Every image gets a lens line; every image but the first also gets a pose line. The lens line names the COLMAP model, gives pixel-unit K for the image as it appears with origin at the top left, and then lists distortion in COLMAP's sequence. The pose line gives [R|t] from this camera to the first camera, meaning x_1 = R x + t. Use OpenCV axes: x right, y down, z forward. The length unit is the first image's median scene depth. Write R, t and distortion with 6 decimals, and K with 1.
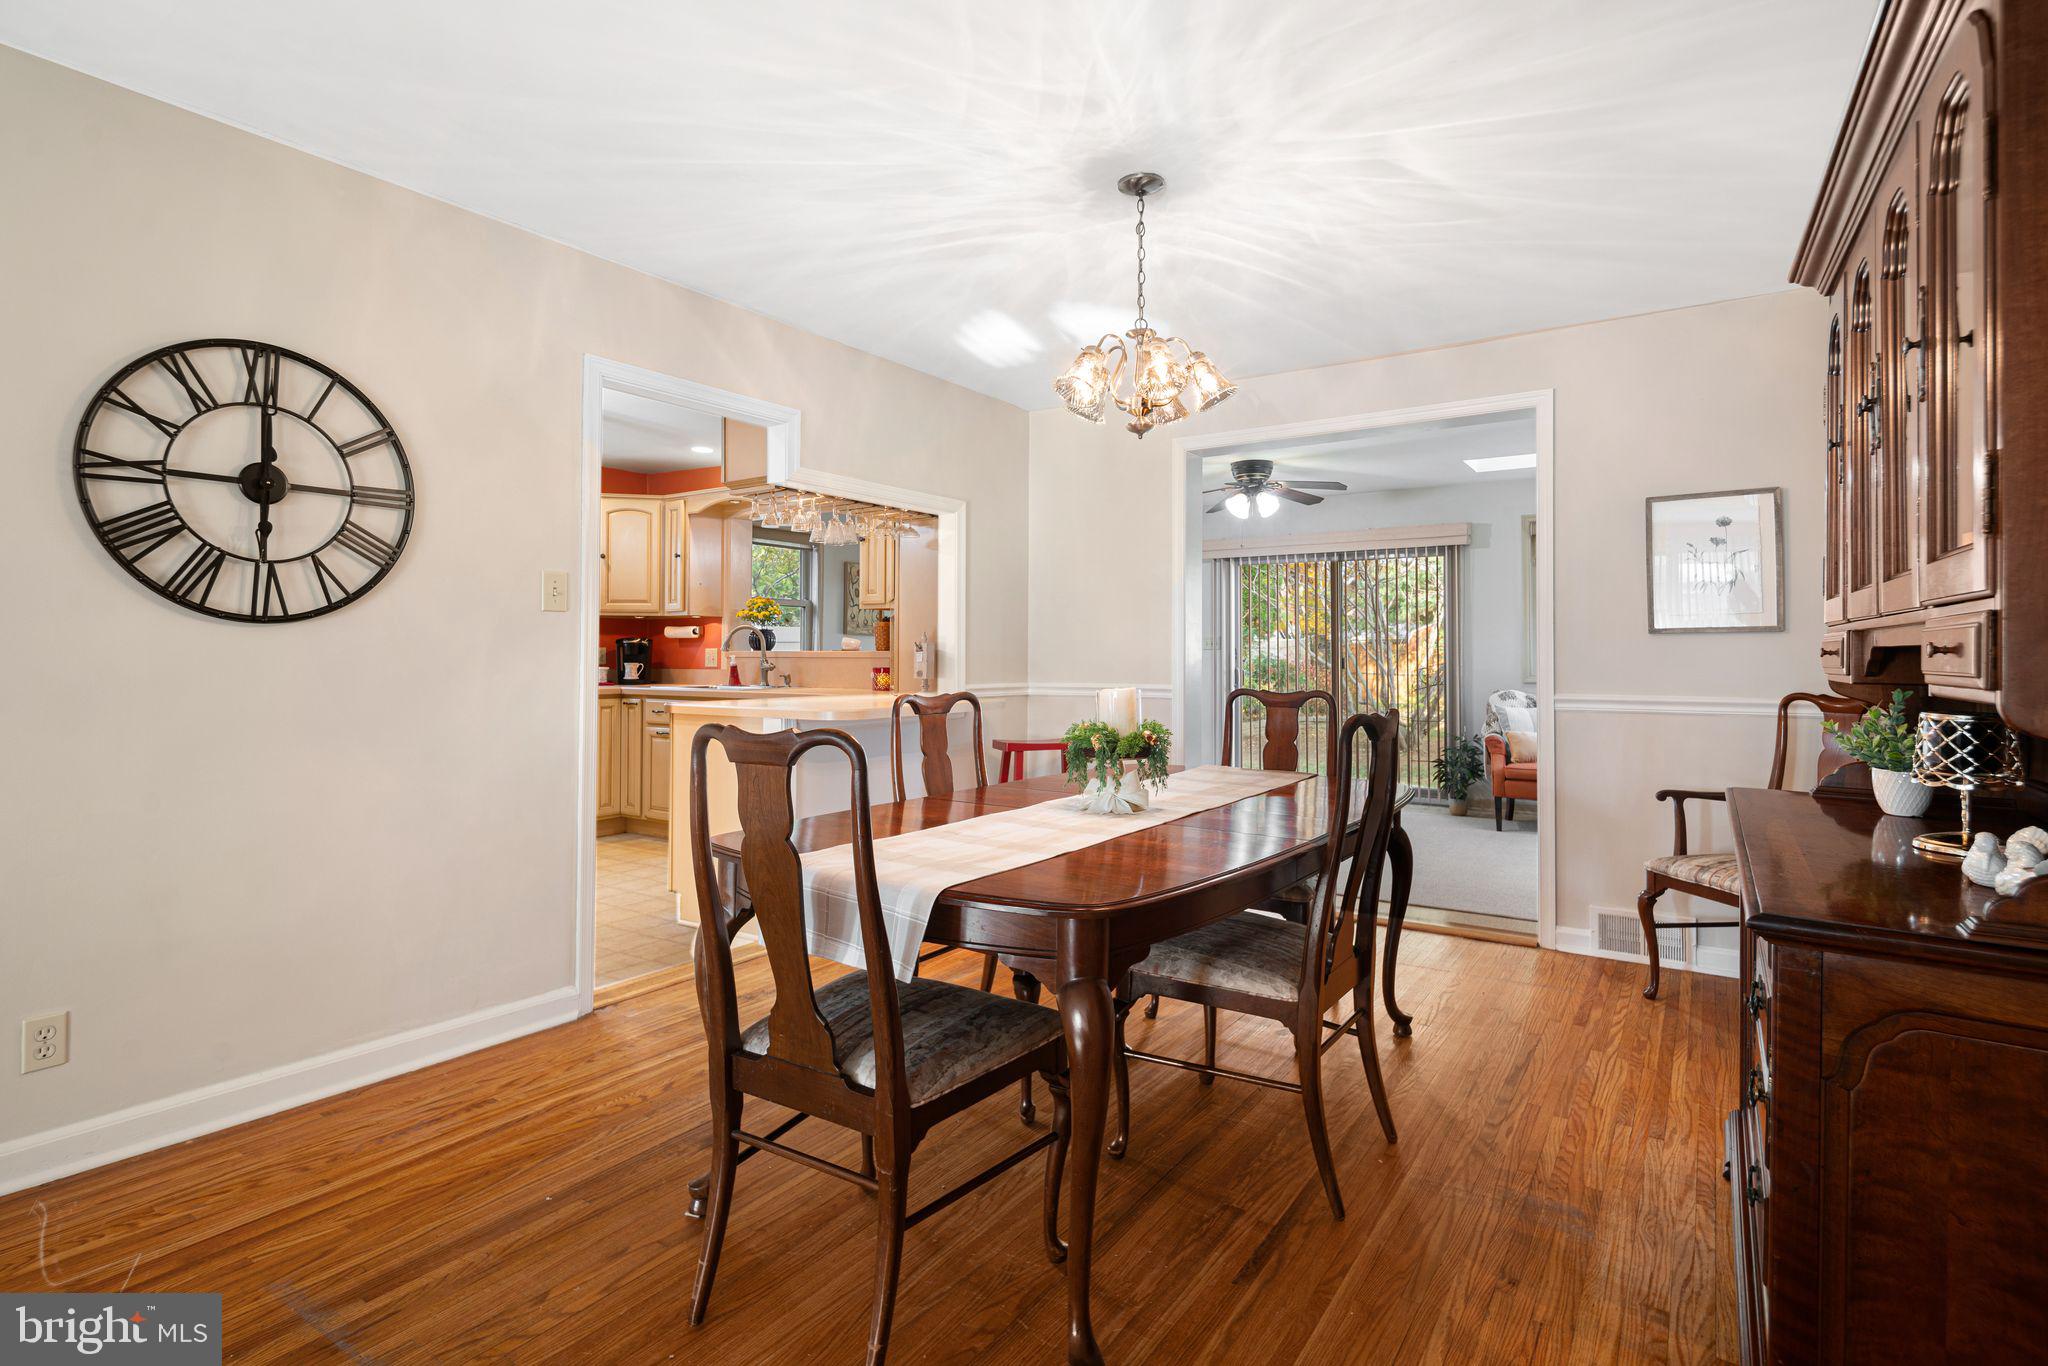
lens RADIAL K [[1012.2, 0, 1024.9], [0, 1012.2, 643.1], [0, 0, 1]] dist [0.003006, 0.000259]
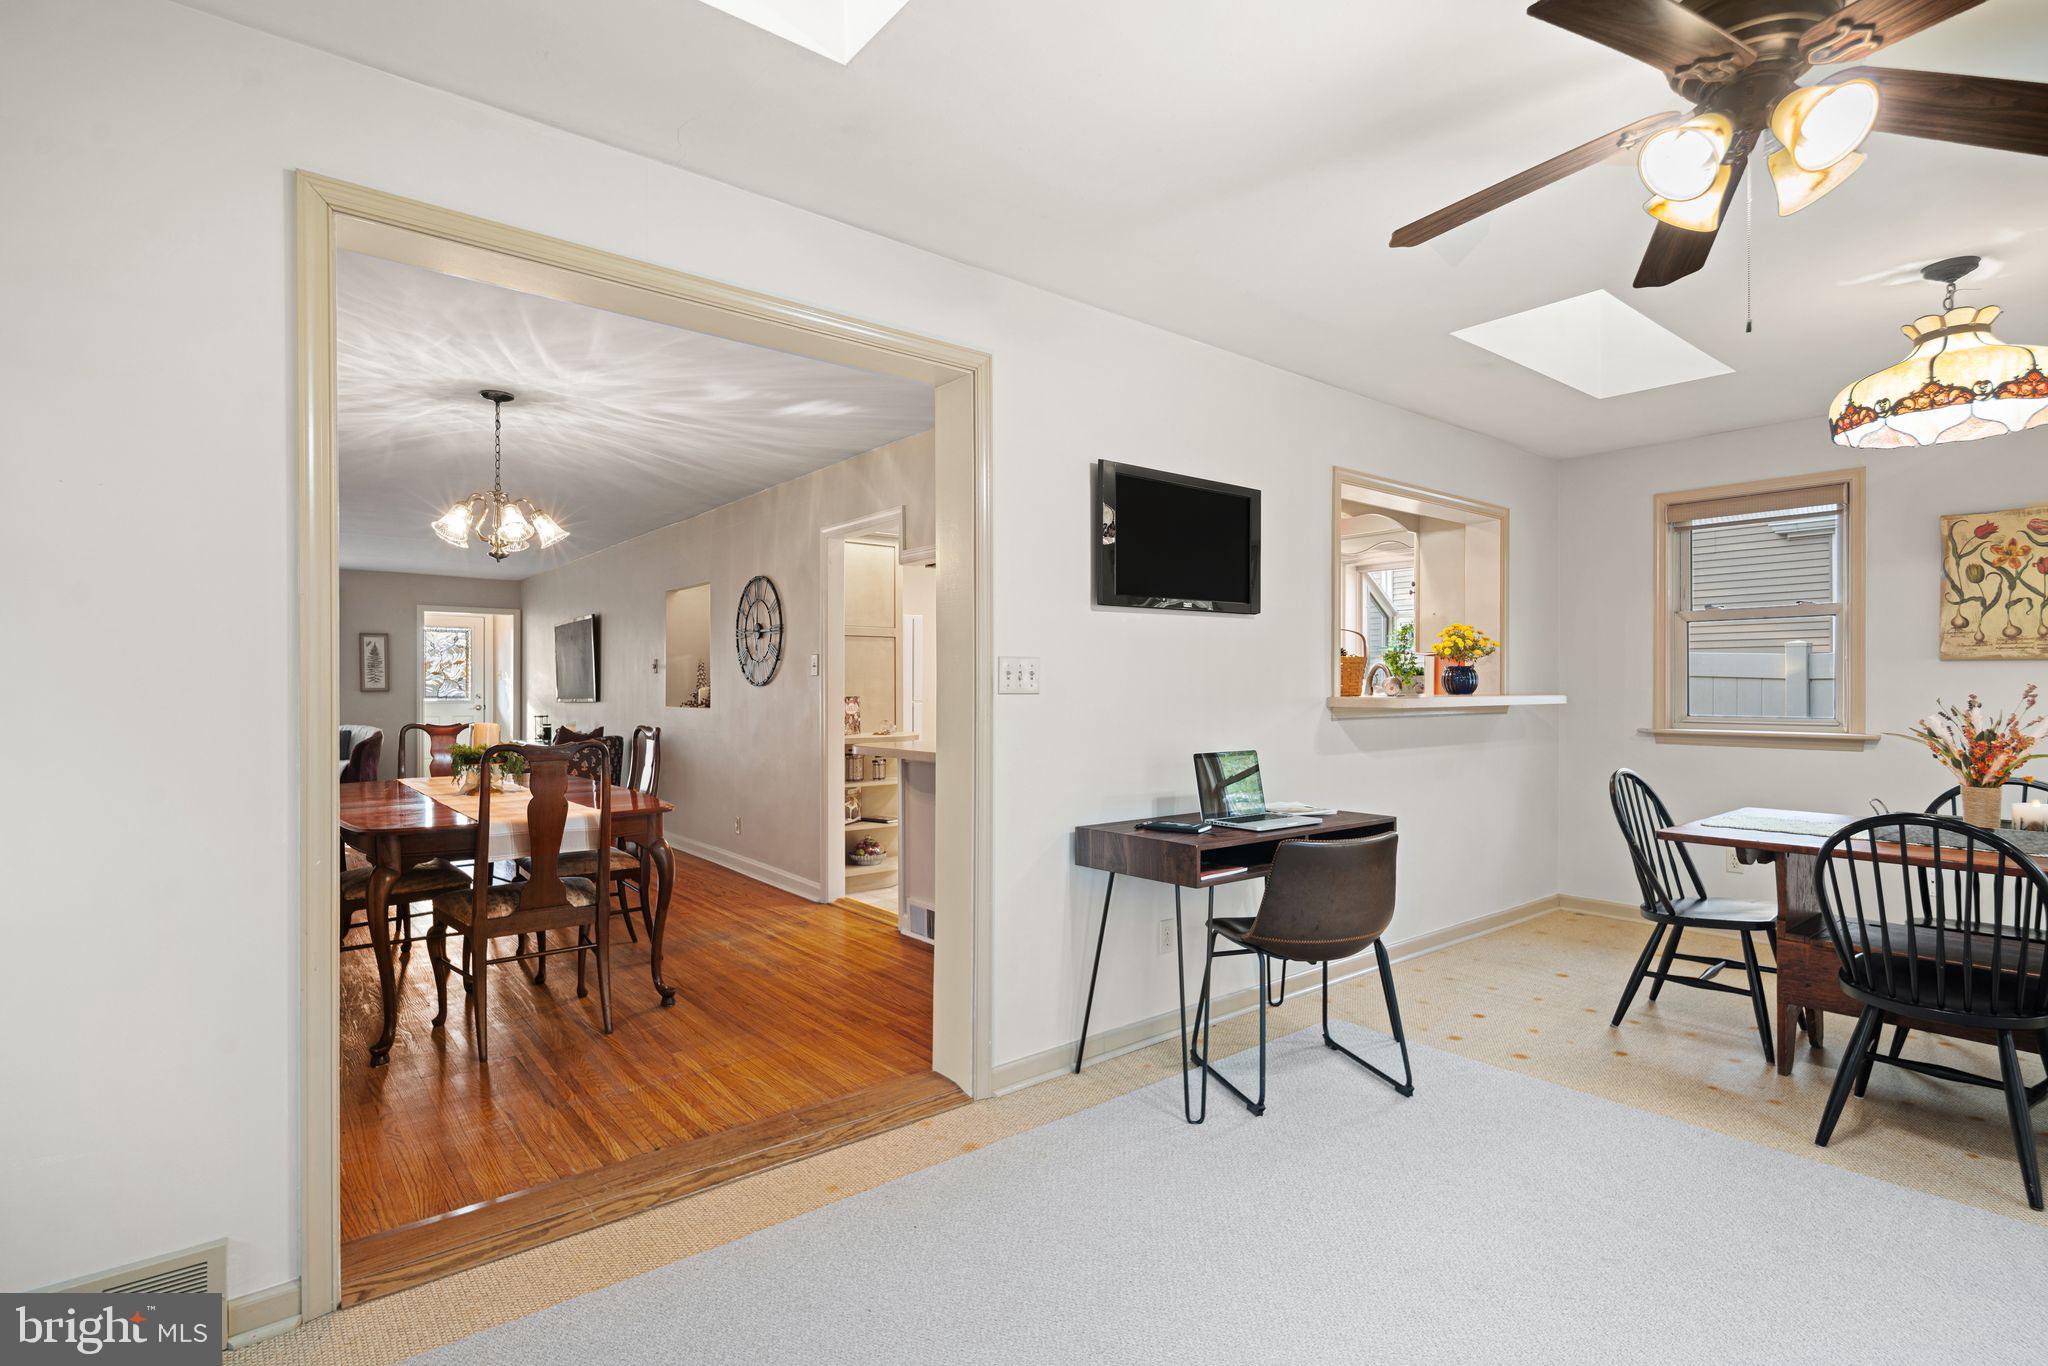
lens RADIAL K [[959.3, 0, 1024.0], [0, 959.3, 683.0], [0, 0, 1]] dist [0.009685, -0.000326]
pose [[-0.276974, -0.009300, -0.960833, 1.284728], [0.014761, 0.999794, -0.013932, 0.014592], [0.960764, -0.018042, -0.276779, 2.152114]]
